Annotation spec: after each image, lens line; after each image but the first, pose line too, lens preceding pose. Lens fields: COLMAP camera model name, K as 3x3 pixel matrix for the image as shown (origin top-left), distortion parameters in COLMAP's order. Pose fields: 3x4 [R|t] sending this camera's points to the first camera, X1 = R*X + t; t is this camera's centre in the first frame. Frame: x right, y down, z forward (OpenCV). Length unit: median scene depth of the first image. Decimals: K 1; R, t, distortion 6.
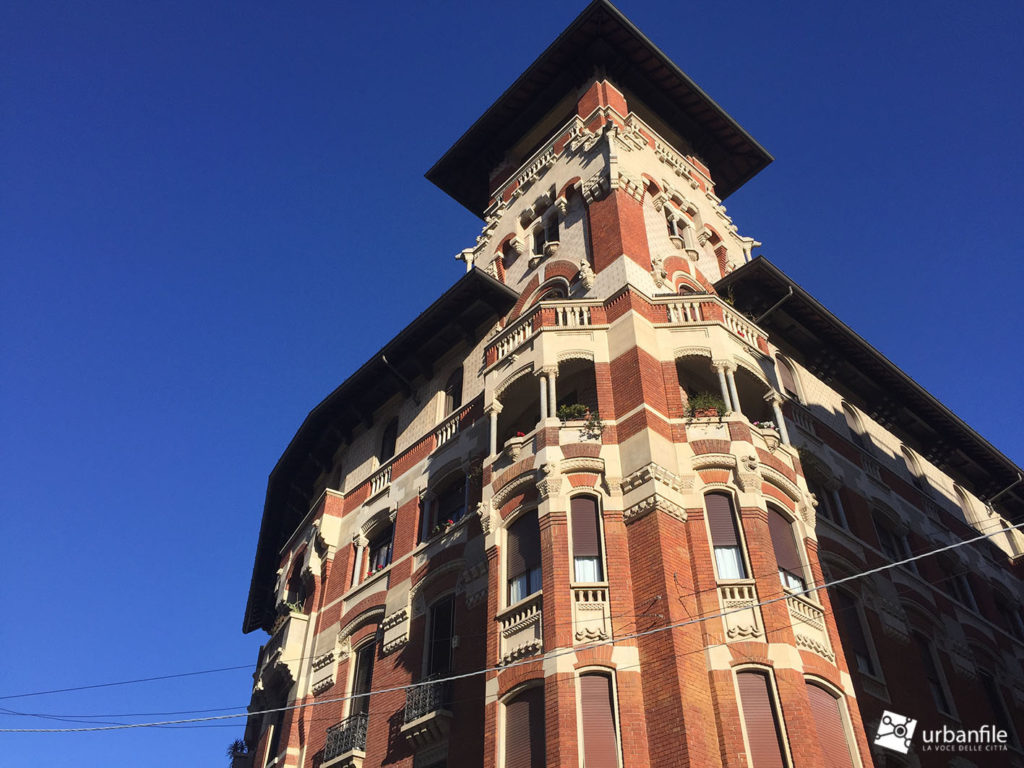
lens RADIAL K [[881.2, 0, 509.2], [0, 881.2, 361.0], [0, 0, 1]] dist [0.034176, -0.017353]
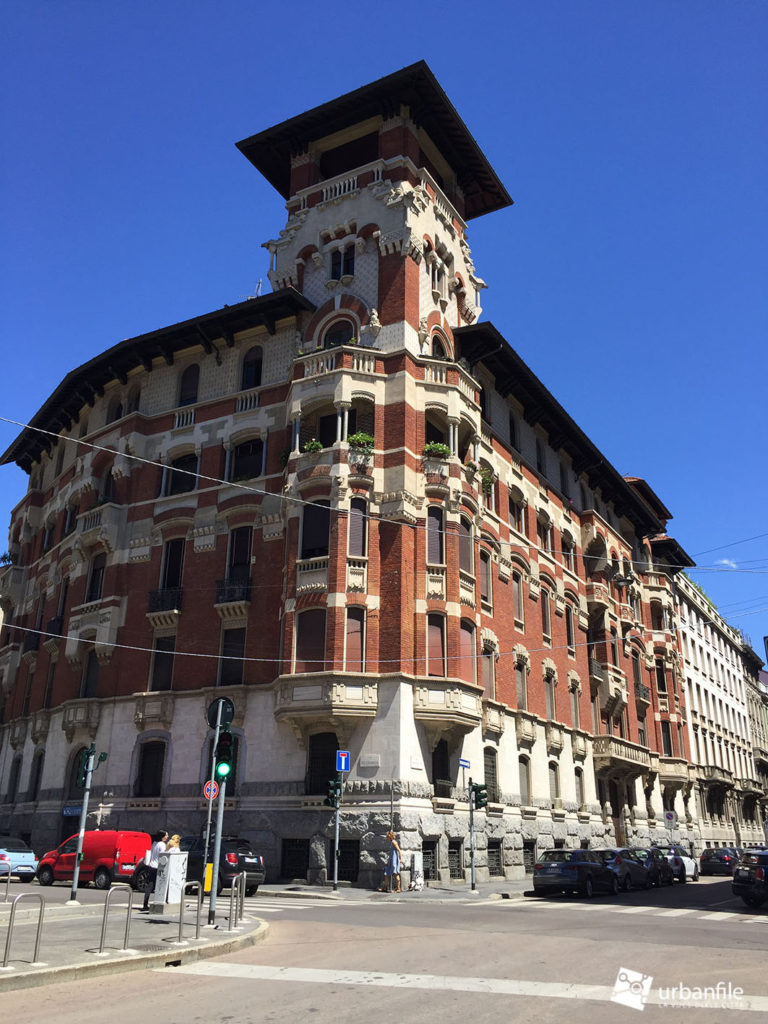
lens RADIAL K [[881.2, 0, 388.8], [0, 881.2, 505.8], [0, 0, 1]] dist [0.034176, -0.017353]
pose [[0.946794, 0.126046, 0.296132, -0.332369], [-0.229159, 0.910085, 0.345298, -0.398502], [-0.225982, -0.394788, 0.890547, -0.457176]]
